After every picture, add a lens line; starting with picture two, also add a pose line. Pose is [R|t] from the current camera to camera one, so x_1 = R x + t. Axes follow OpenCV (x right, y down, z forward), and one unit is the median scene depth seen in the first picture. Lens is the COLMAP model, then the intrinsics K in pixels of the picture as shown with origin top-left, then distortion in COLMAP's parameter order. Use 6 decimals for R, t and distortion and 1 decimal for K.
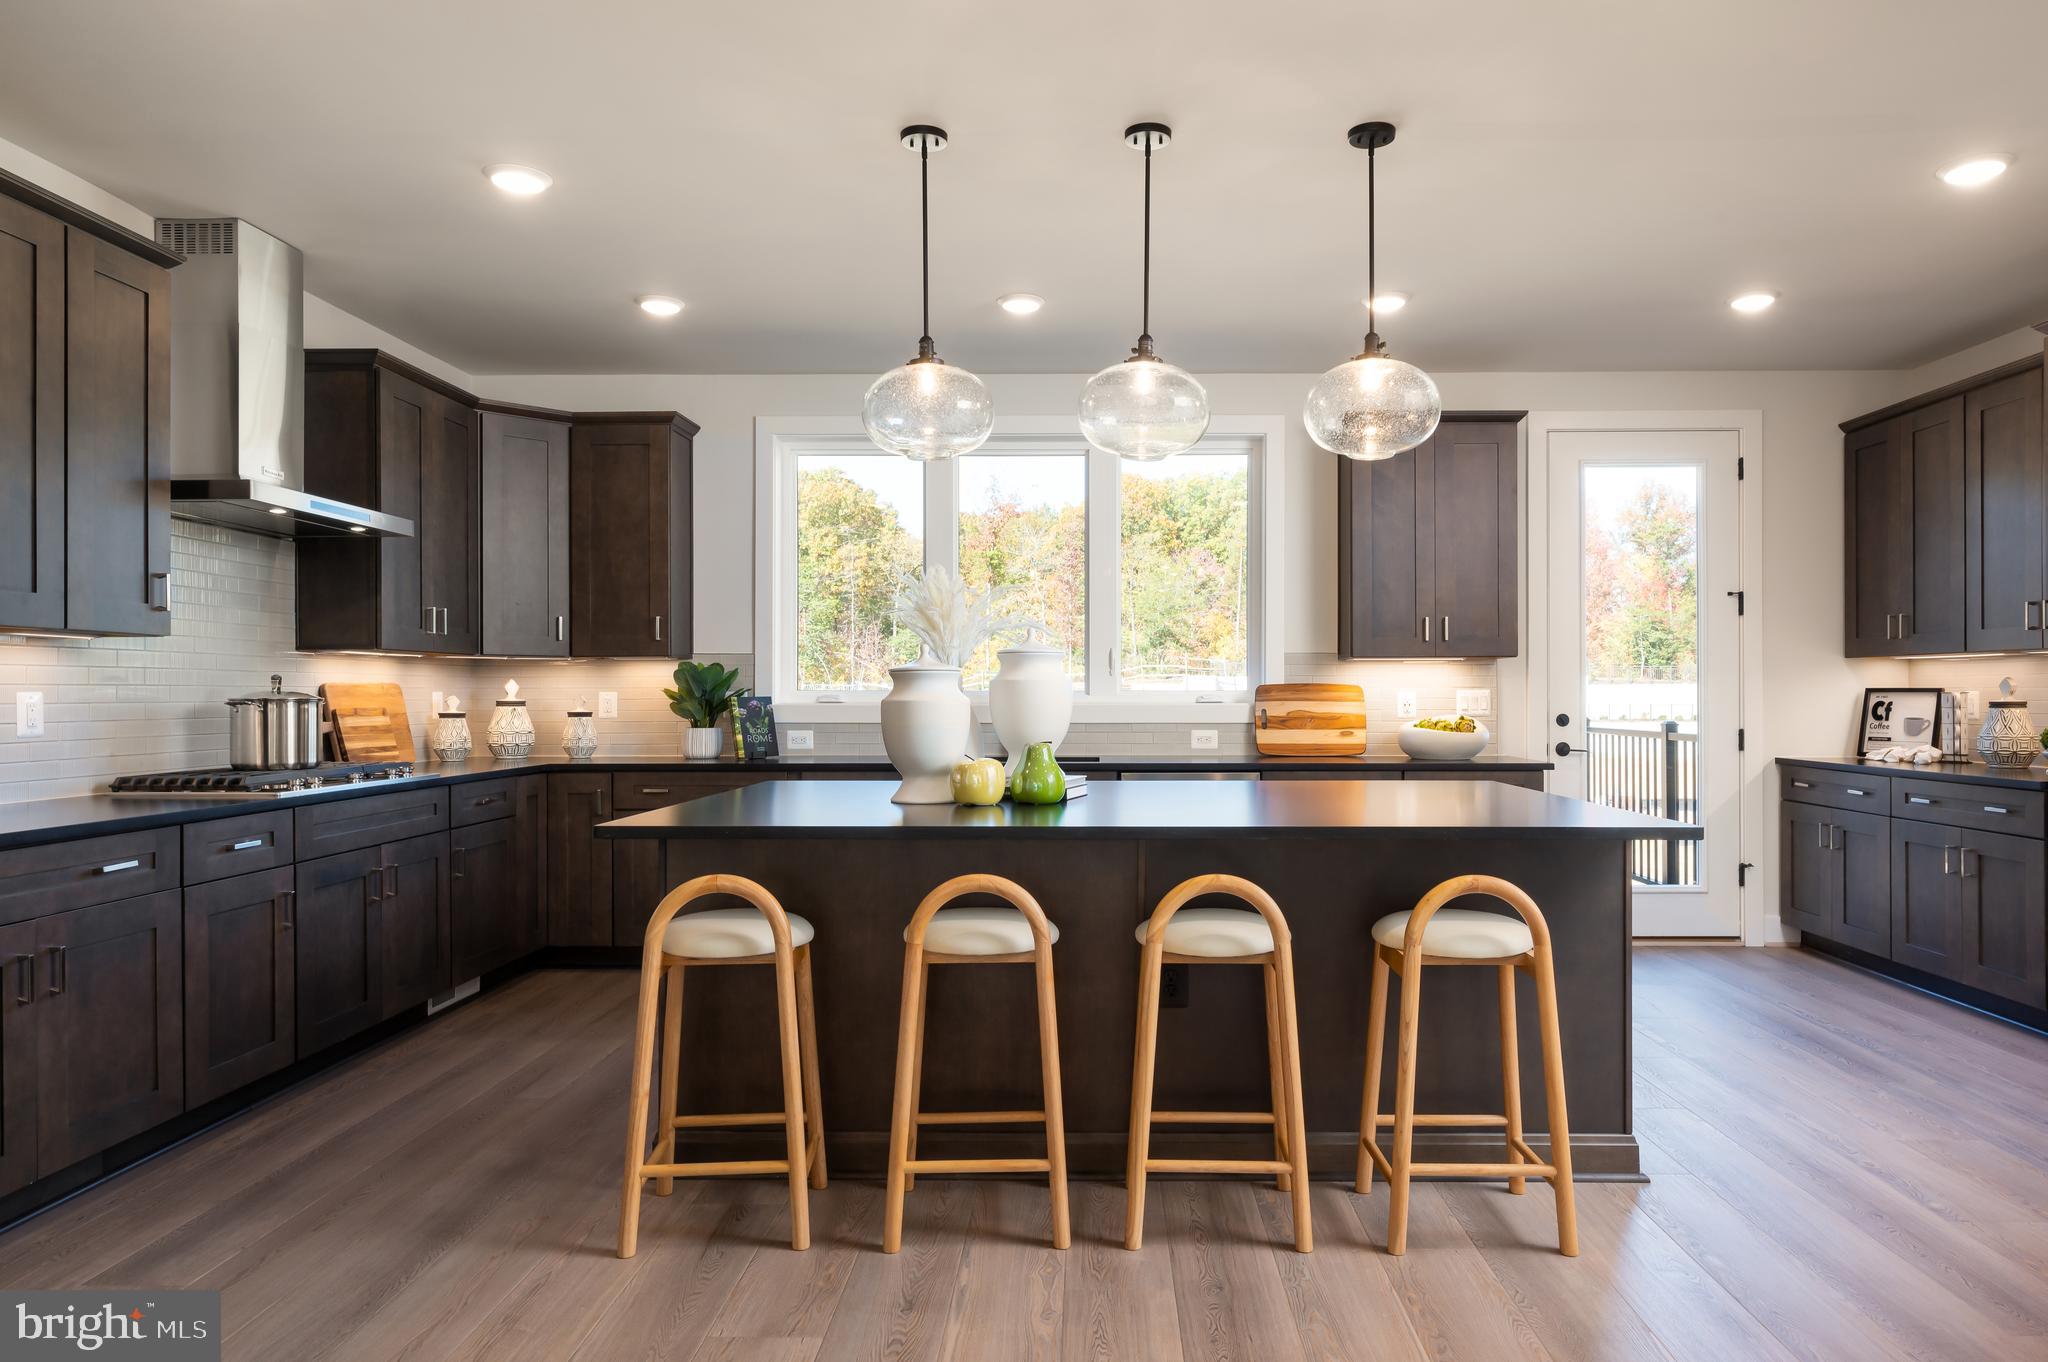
lens RADIAL K [[1280.6, 0, 1082.6], [0, 1280.6, 693.0], [0, 0, 1]] dist [0.002540, 0.000969]
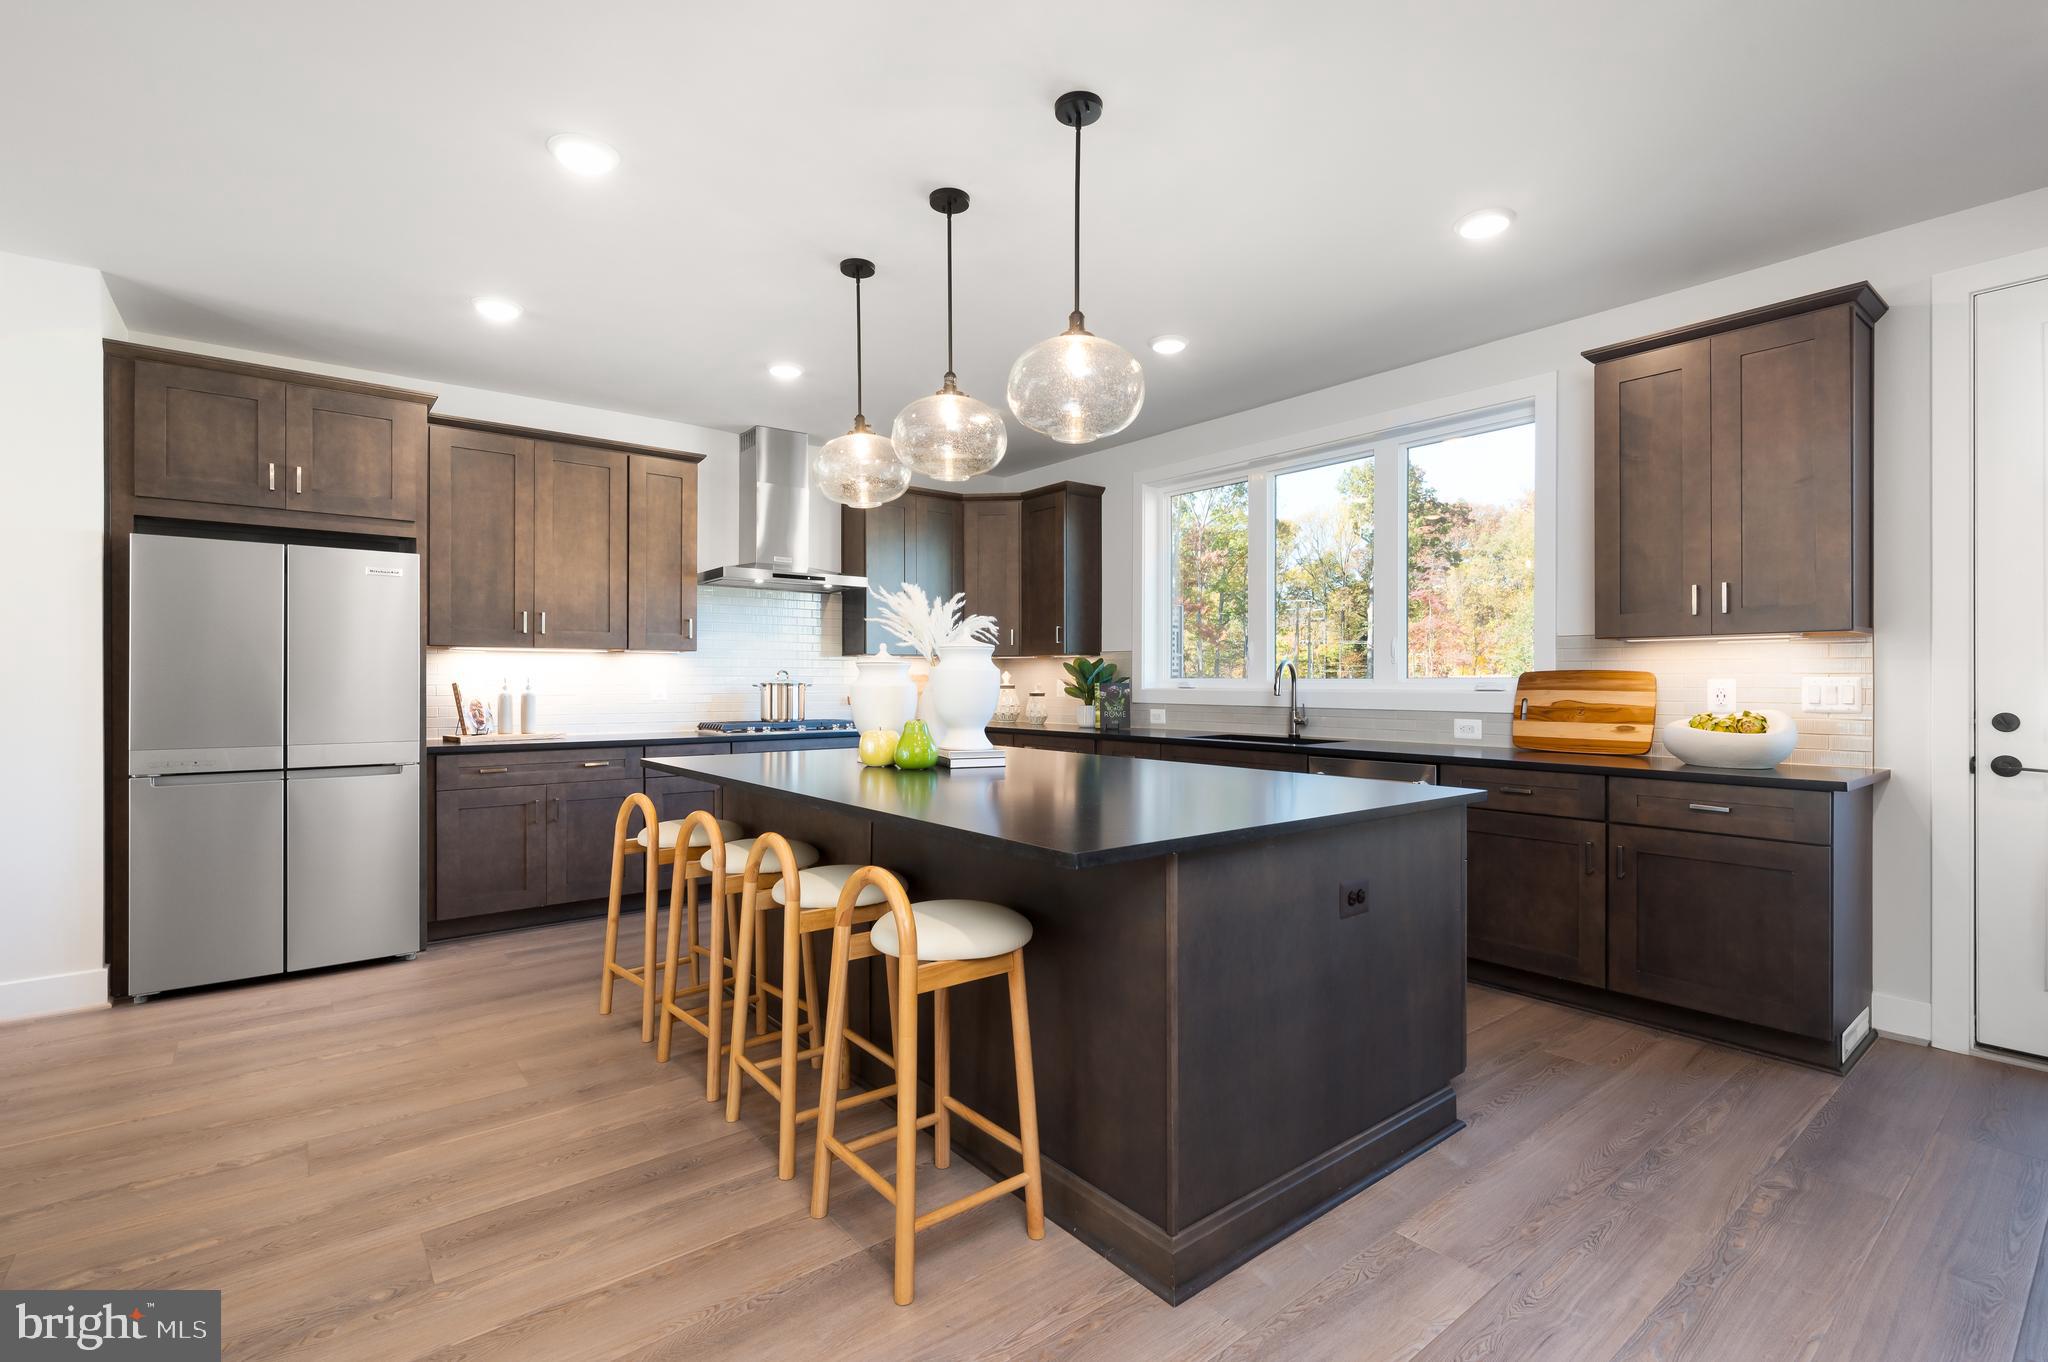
lens RADIAL K [[930.1, 0, 1025.7], [0, 930.1, 697.8], [0, 0, 1]] dist [0.002737, -0.000129]
pose [[0.633723, 0.015602, -0.773402, 0.443360], [-0.000983, 0.999812, 0.019364, -0.000532], [0.773559, -0.011512, 0.633620, 0.309957]]
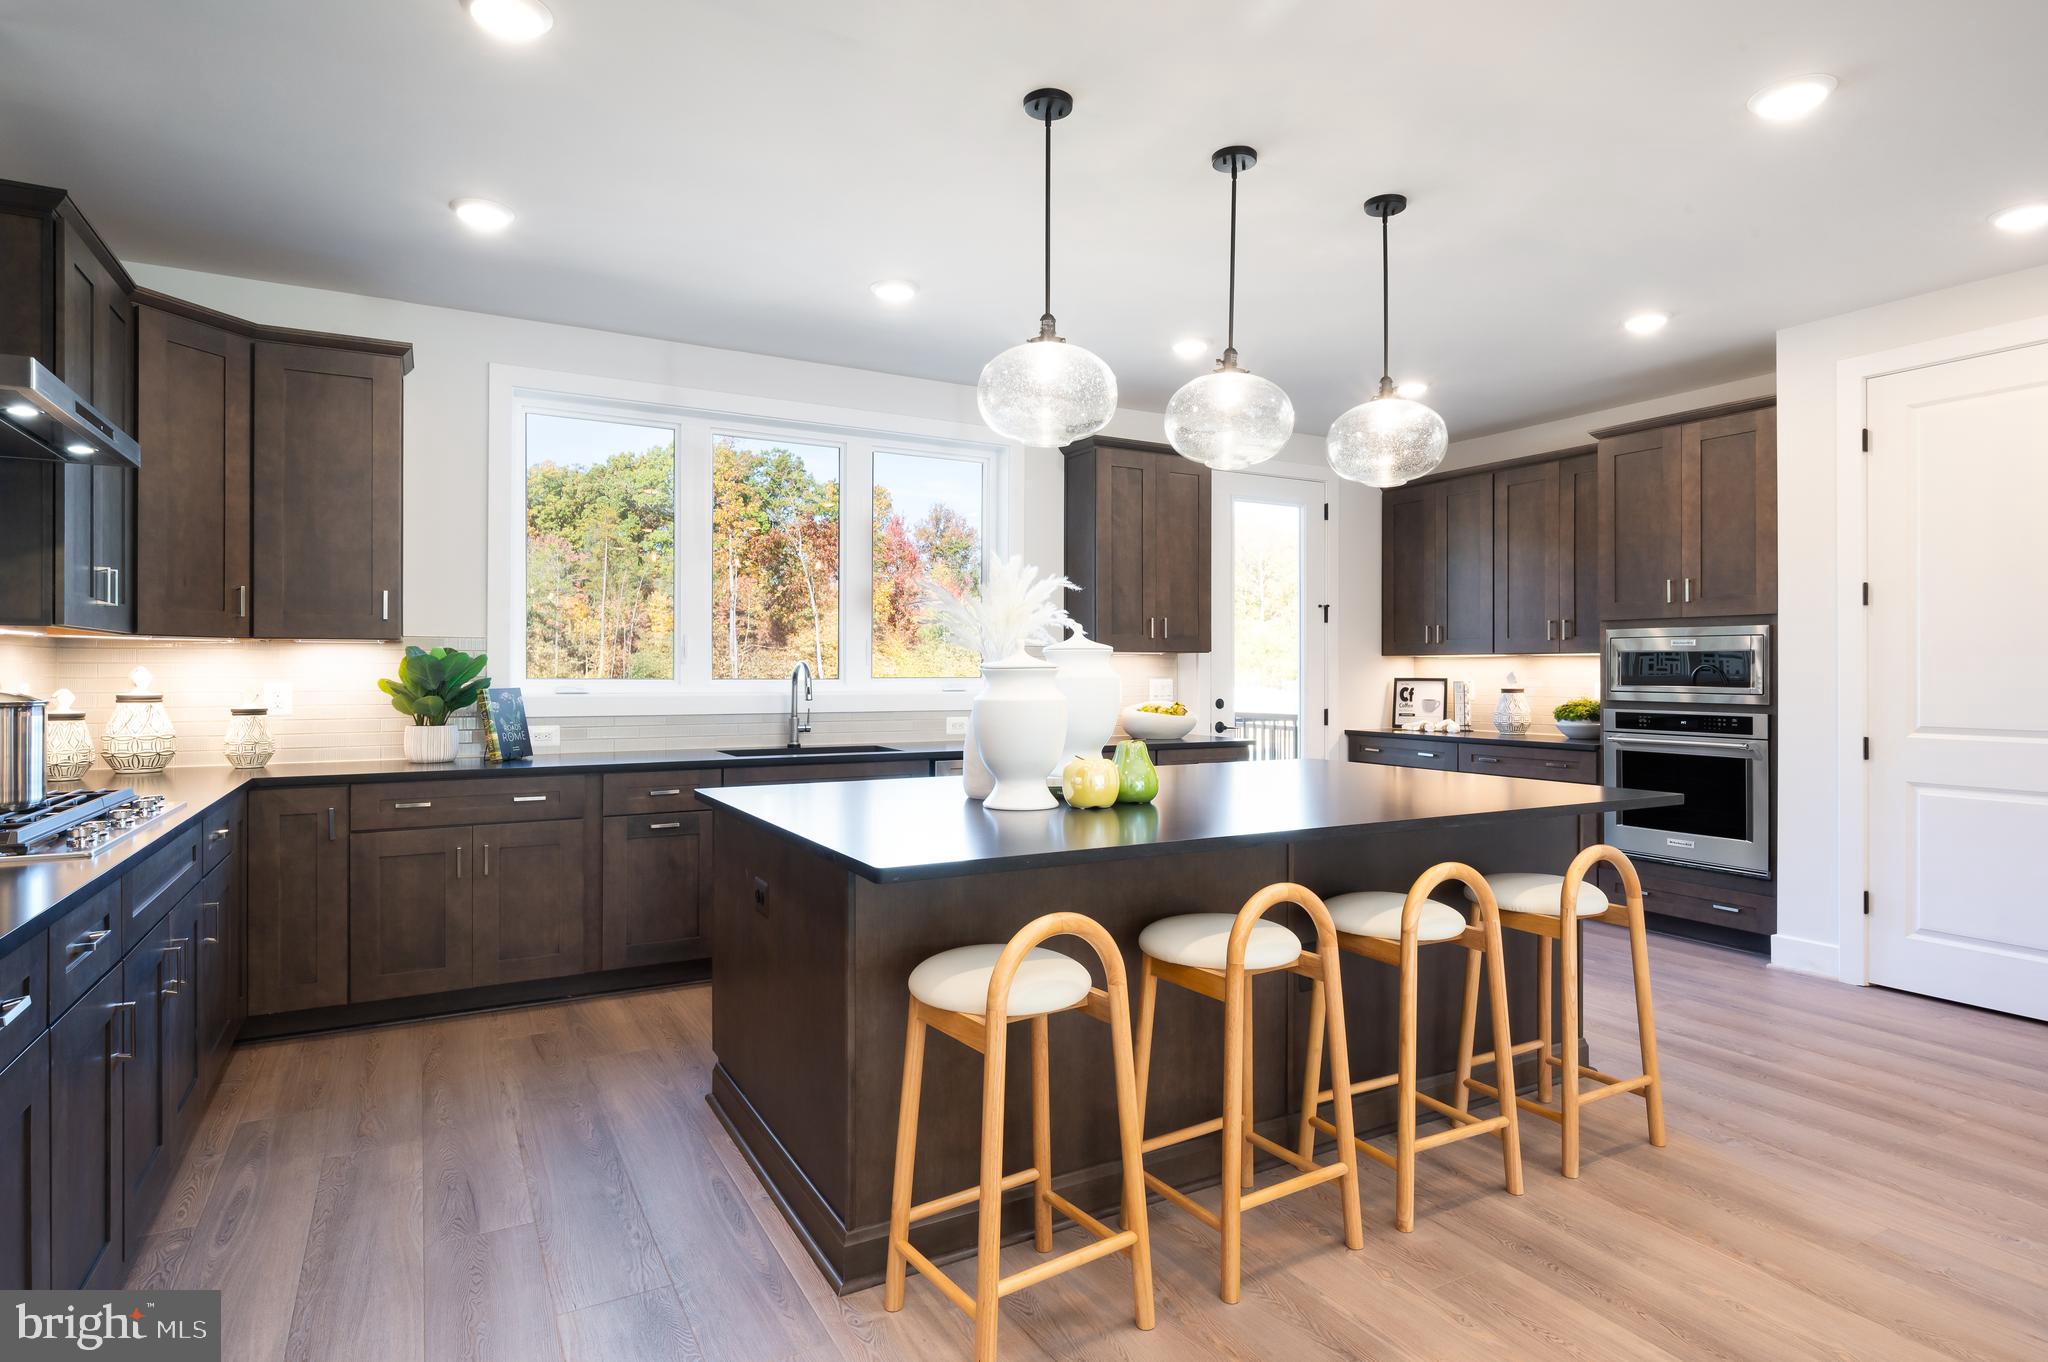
lens RADIAL K [[1091.6, 0, 1040.7], [0, 1091.6, 670.0], [0, 0, 1]] dist [-0.000032, 0.000112]
pose [[0.862699, 0.003453, 0.505706, -0.318466], [-0.002822, 0.999994, -0.002013, -0.008869], [-0.505710, 0.000309, 0.862704, 0.185007]]
